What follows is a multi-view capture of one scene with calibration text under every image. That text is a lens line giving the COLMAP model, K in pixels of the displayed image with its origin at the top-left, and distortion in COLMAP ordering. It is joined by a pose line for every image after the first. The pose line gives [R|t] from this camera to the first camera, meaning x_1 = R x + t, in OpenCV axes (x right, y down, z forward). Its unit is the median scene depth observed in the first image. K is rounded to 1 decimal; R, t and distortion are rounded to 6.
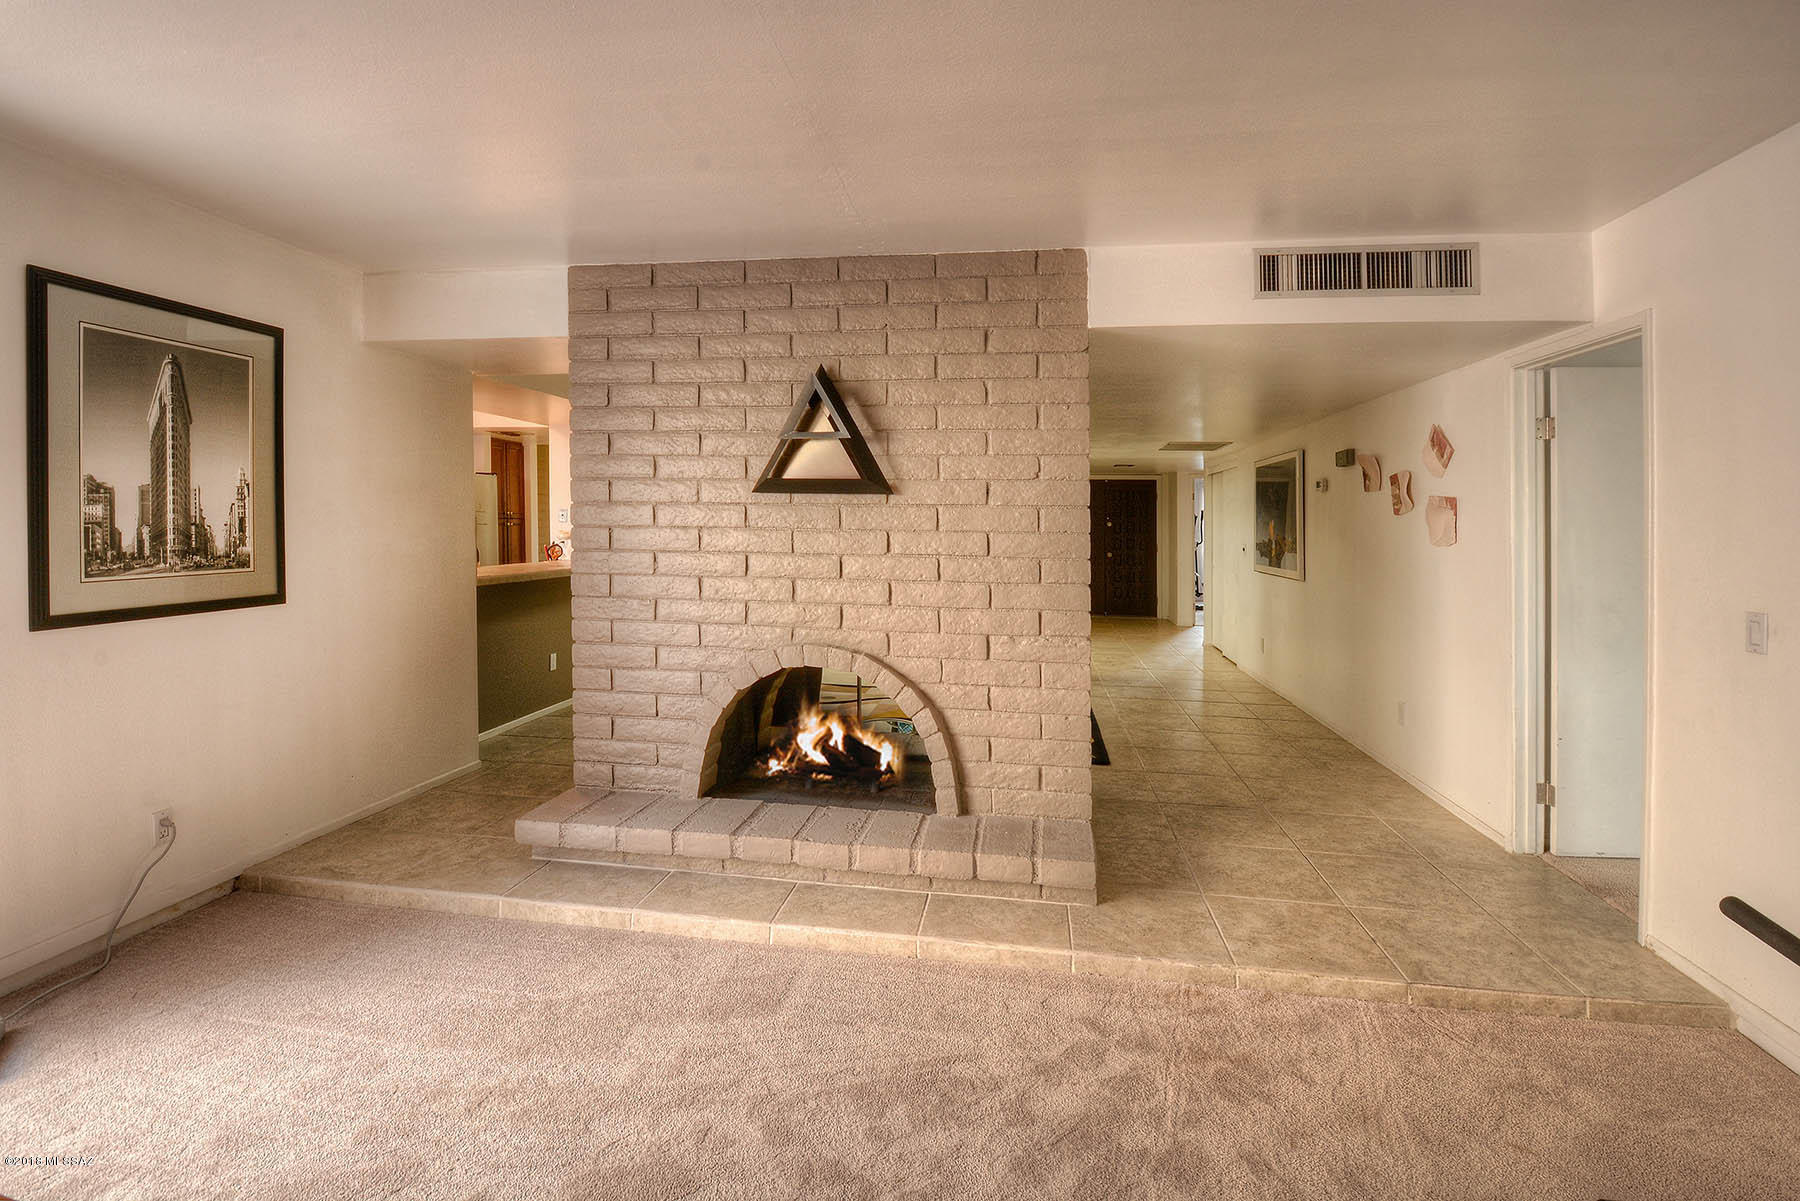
lens RADIAL K [[864.8, 0, 911.6], [0, 864.8, 554.8], [0, 0, 1]] dist [0.000735, -0.014343]
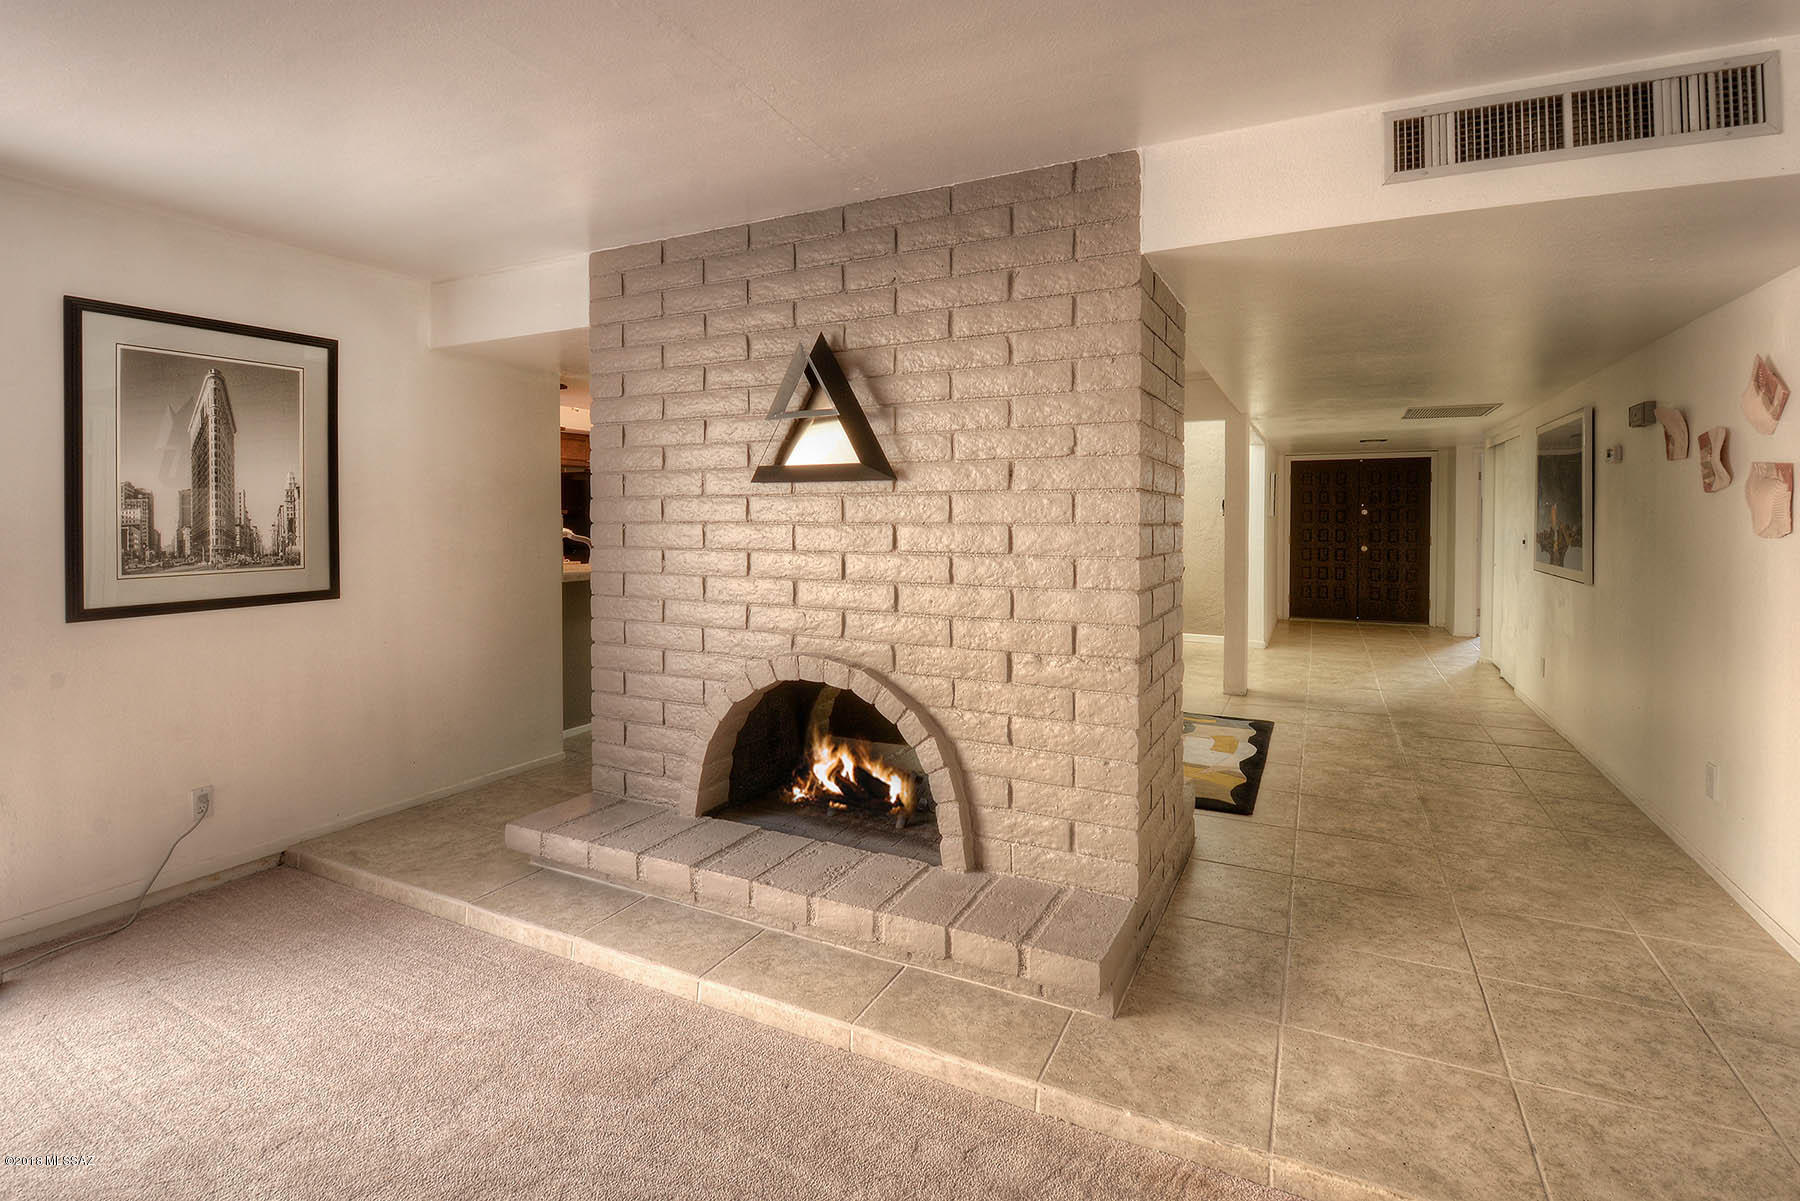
lens RADIAL K [[865.8, 0, 866.0], [0, 865.8, 560.3], [0, 0, 1]] dist [0.003635, -0.016485]
pose [[0.943006, 0.002400, -0.332767, 0.230707], [0.002206, 0.999907, 0.013466, -0.003610], [0.332769, -0.013432, 0.942913, 0.197153]]
